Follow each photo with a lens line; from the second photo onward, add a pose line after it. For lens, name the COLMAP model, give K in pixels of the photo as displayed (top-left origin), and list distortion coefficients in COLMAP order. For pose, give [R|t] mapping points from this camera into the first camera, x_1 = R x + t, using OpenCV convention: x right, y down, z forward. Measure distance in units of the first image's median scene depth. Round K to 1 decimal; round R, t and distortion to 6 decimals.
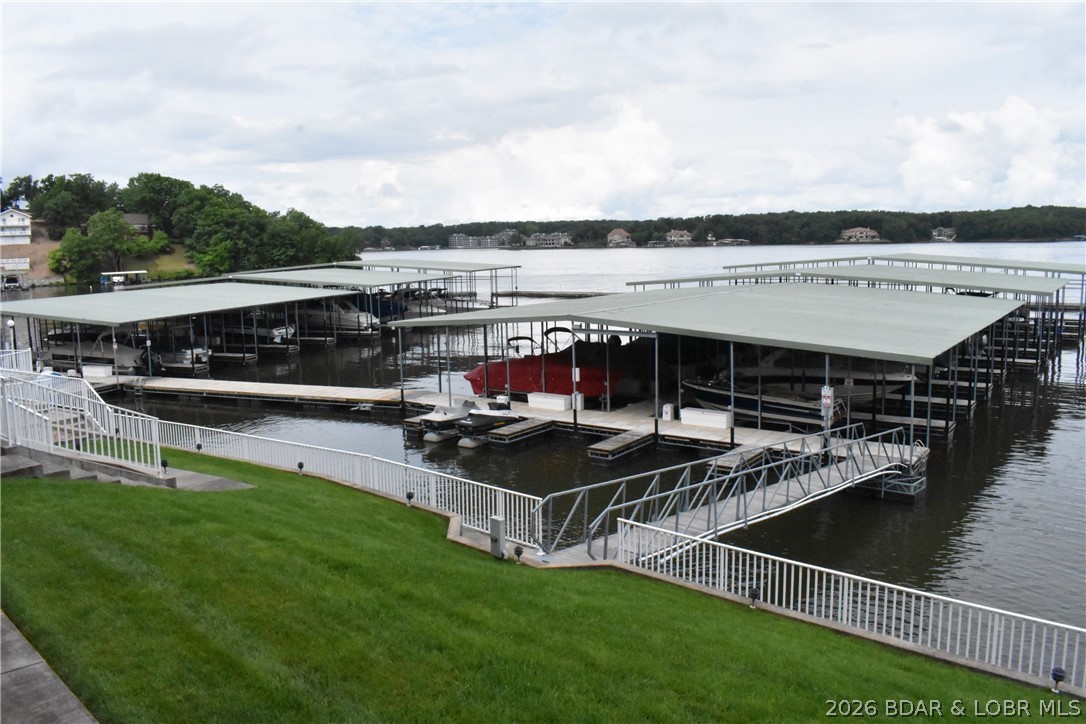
lens RADIAL K [[853.3, 0, 550.0], [0, 853.3, 356.9], [0, 0, 1]] dist [-0.105136, 0.024464]
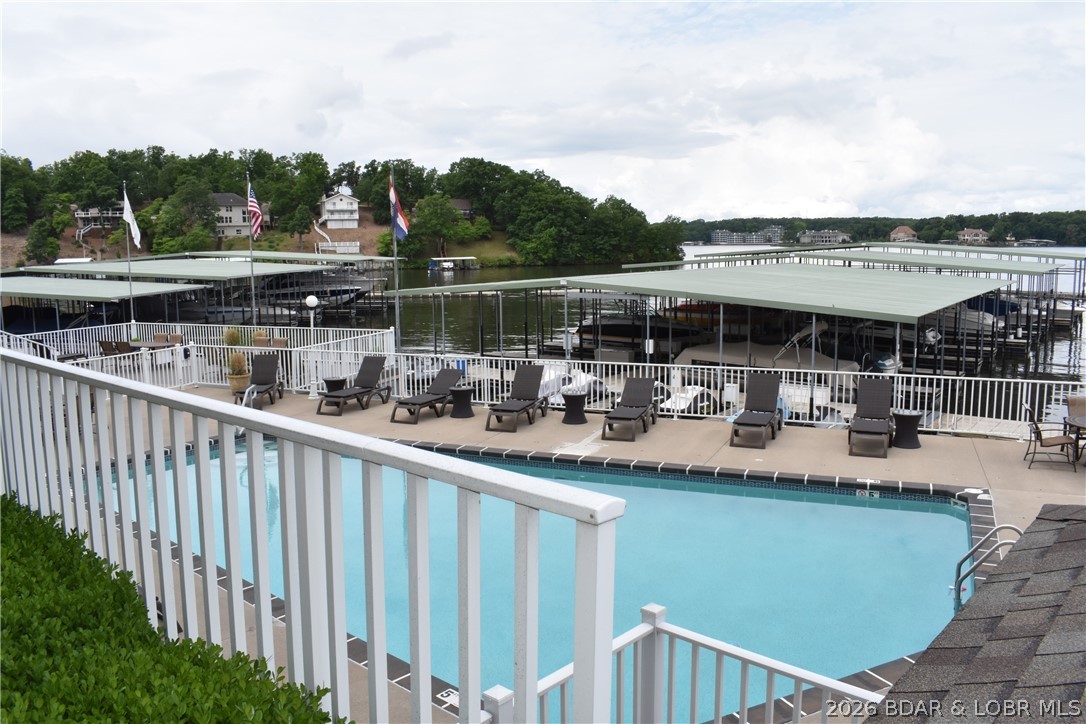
lens RADIAL K [[853.3, 0, 546.7], [0, 853.3, 357.7], [0, 0, 1]] dist [-0.105136, 0.024464]
pose [[0.960386, 0.045519, -0.274931, -0.108949], [-0.044308, 0.998962, 0.010616, -0.000792], [0.275129, 0.001986, 0.961405, 0.062675]]
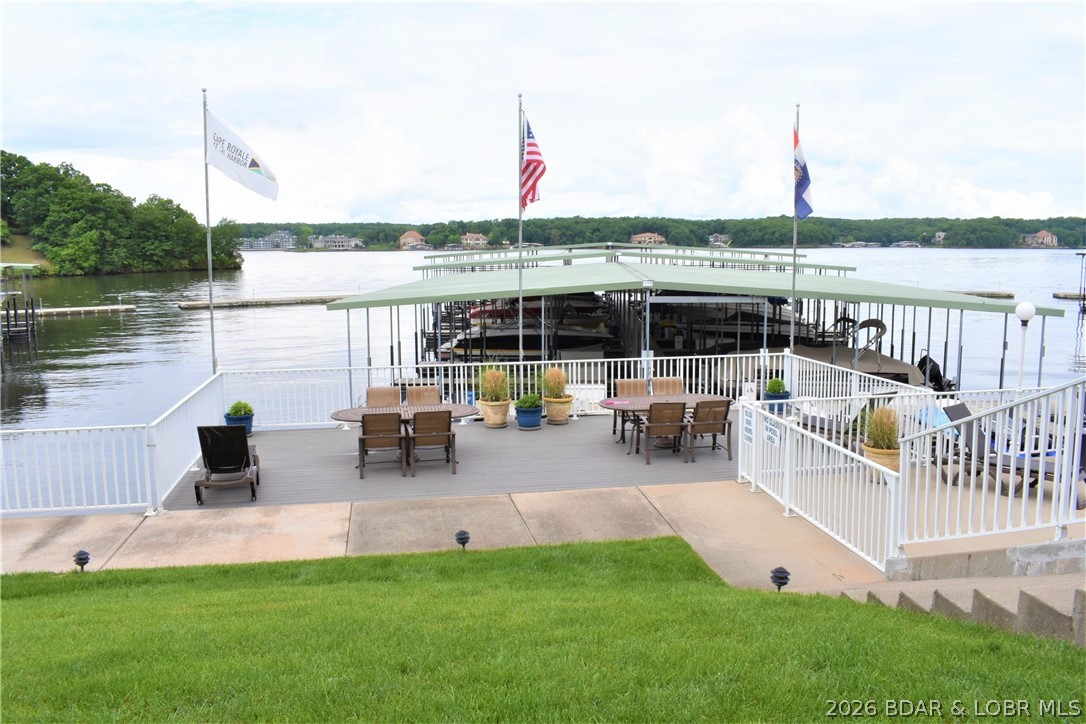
lens RADIAL K [[853.3, 0, 550.9], [0, 853.3, 355.1], [0, 0, 1]] dist [-0.105136, 0.024464]
pose [[0.953702, -0.022074, 0.299942, -0.188209], [0.024680, 0.999683, -0.004902, -0.002369], [-0.299739, 0.012078, 0.953945, 0.093316]]
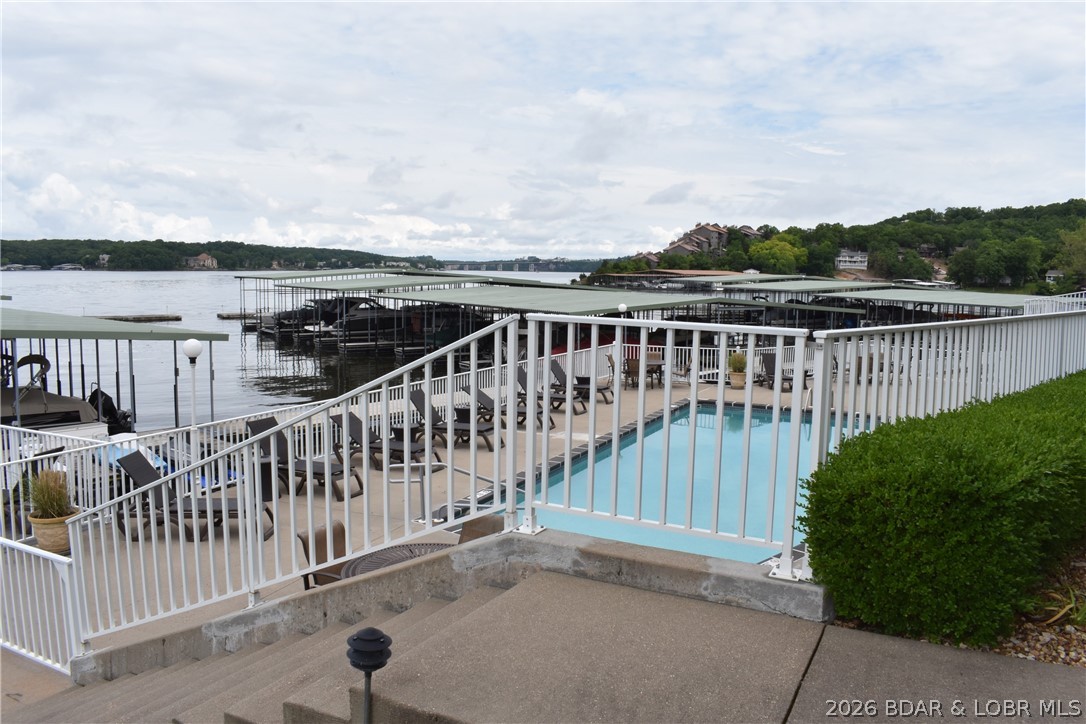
lens RADIAL K [[853.3, 0, 546.3], [0, 853.3, 365.1], [0, 0, 1]] dist [-0.105136, 0.024464]
pose [[0.337905, -0.075315, 0.938162, -0.186009], [0.102115, 0.993843, 0.043005, -0.003354], [-0.935624, 0.081268, 0.343515, 0.095177]]
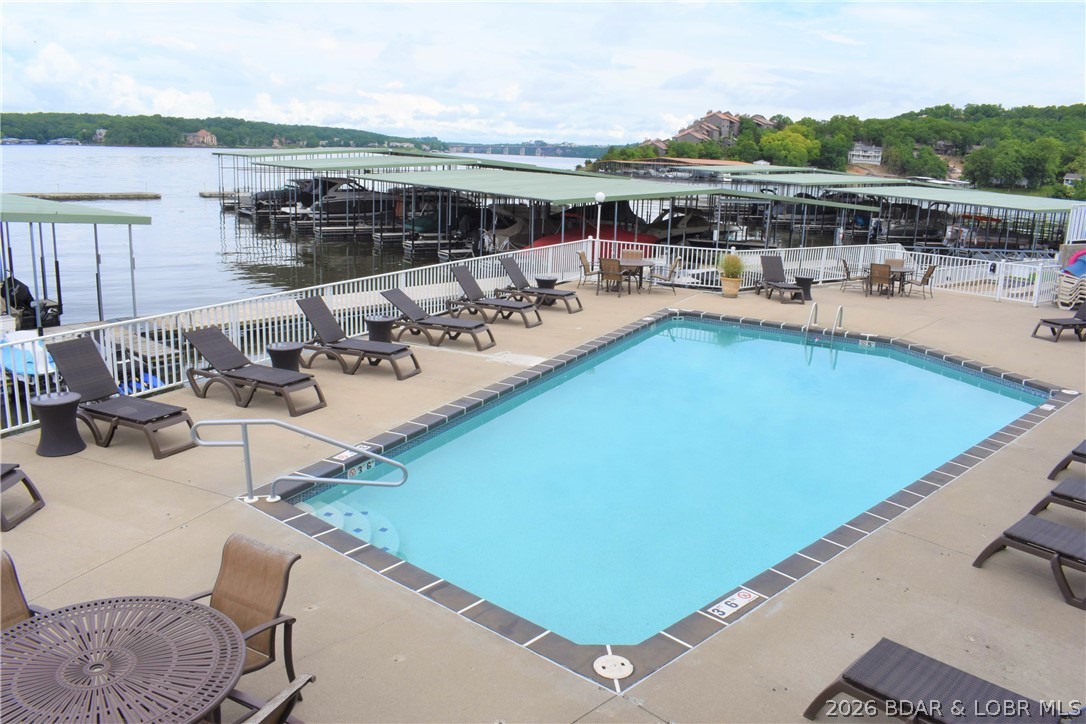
lens RADIAL K [[853.3, 0, 549.9], [0, 853.3, 357.2], [0, 0, 1]] dist [-0.105136, 0.024464]
pose [[0.341515, -0.180341, 0.922412, -0.172103], [0.074447, 0.983526, 0.164726, -0.003415], [-0.936923, 0.012415, 0.349315, 0.095789]]
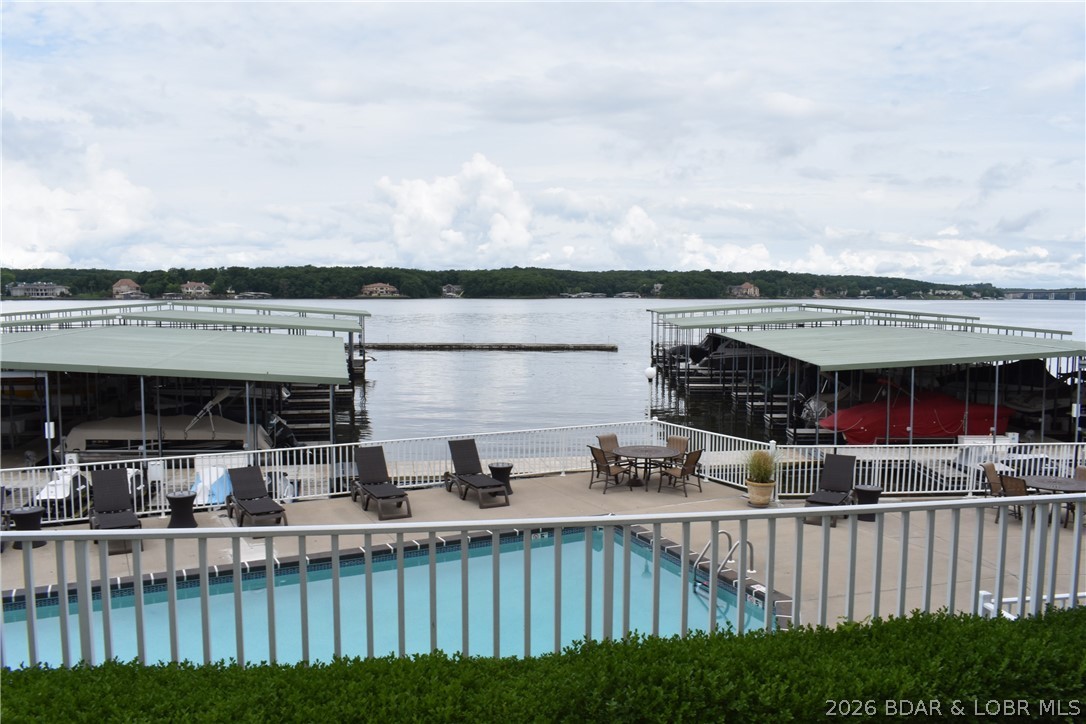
lens RADIAL K [[853.3, 0, 552.2], [0, 853.3, 362.4], [0, 0, 1]] dist [-0.105136, 0.024464]
pose [[0.825405, -0.018407, 0.564241, -0.138121], [0.051380, 0.997770, -0.042612, -0.002950], [-0.562199, 0.064163, 0.824509, 0.067114]]
